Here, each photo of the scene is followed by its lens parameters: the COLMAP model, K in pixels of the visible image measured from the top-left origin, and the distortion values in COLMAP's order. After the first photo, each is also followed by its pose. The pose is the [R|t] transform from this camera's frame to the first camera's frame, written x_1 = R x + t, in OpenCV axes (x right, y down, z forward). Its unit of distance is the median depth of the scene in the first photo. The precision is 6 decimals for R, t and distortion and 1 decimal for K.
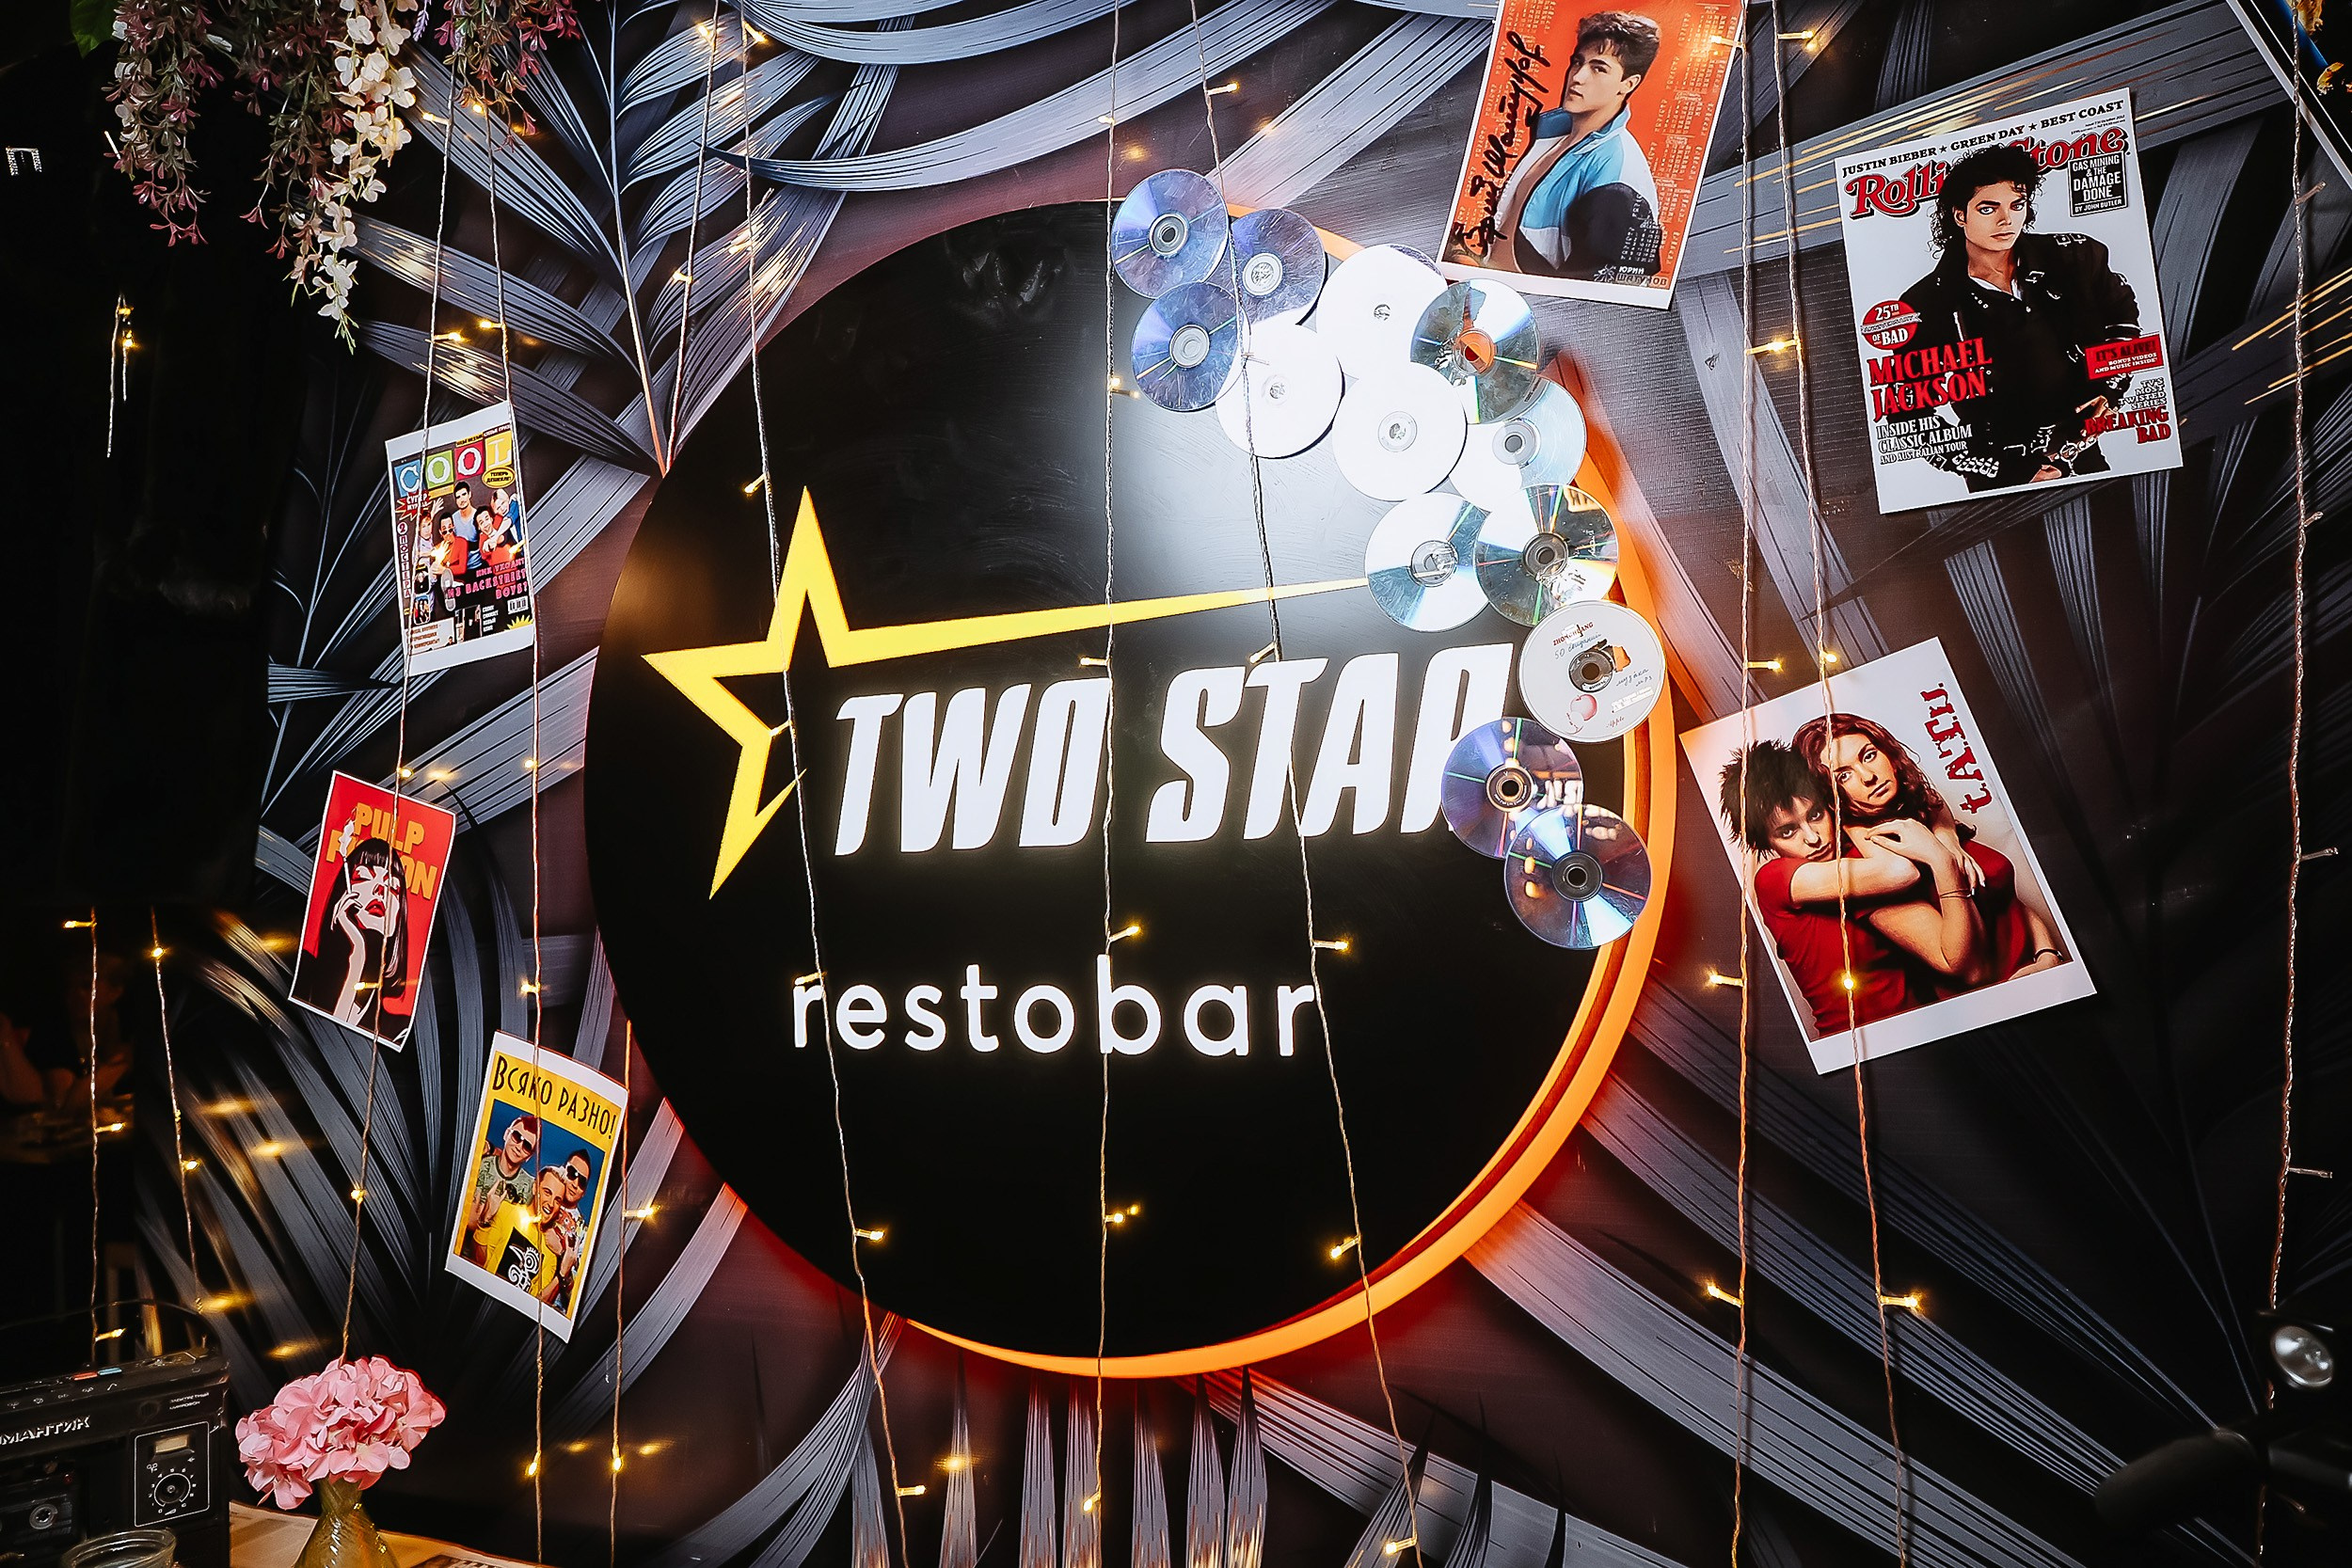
lens RADIAL K [[1530.5, 0, 1176.0], [0, 1530.5, 784.0], [0, 0, 1]] dist [0.002499, -0.011970]
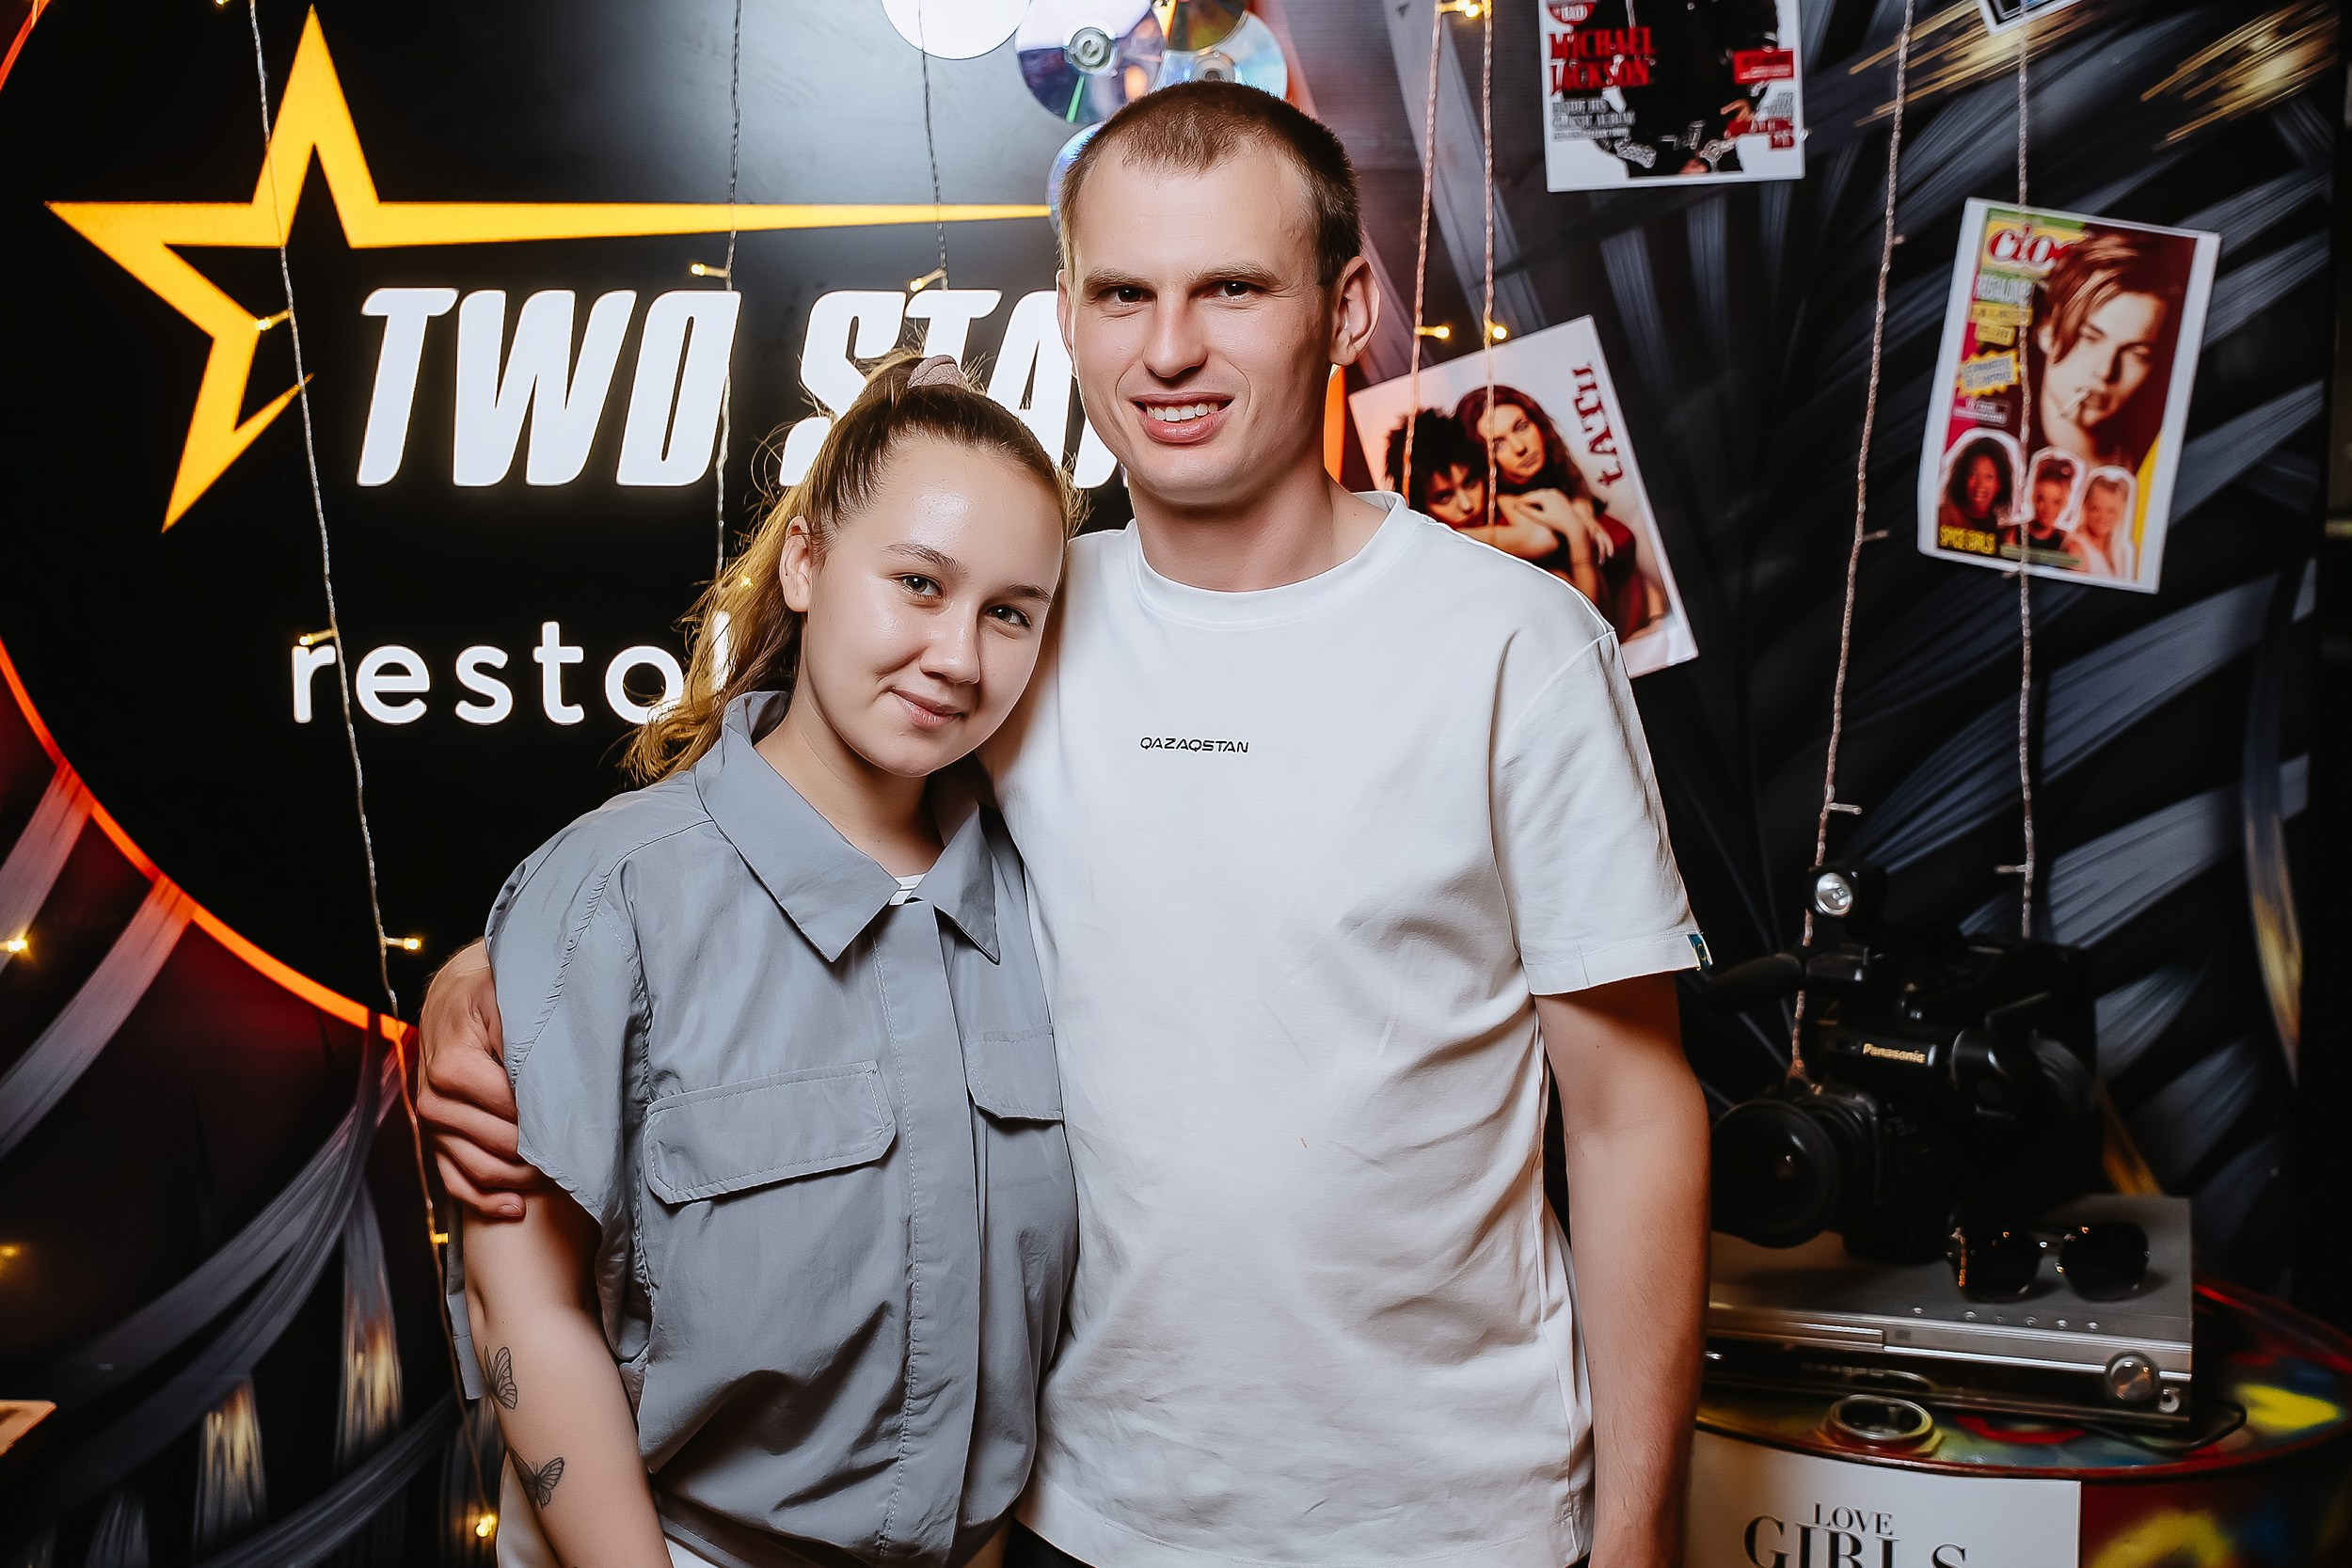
lens RADIAL K [[3101.4, 0, 1176.0], [0, 3101.4, 784.0], [0, 0, 1]] dist [0.013750, 0.033213]
pose [[0.916581, -0.009753, 0.399729, -0.596178], [-0.053562, 0.987698, 0.146916, -0.075442], [-0.396245, -0.156071, 0.904783, -0.833227]]
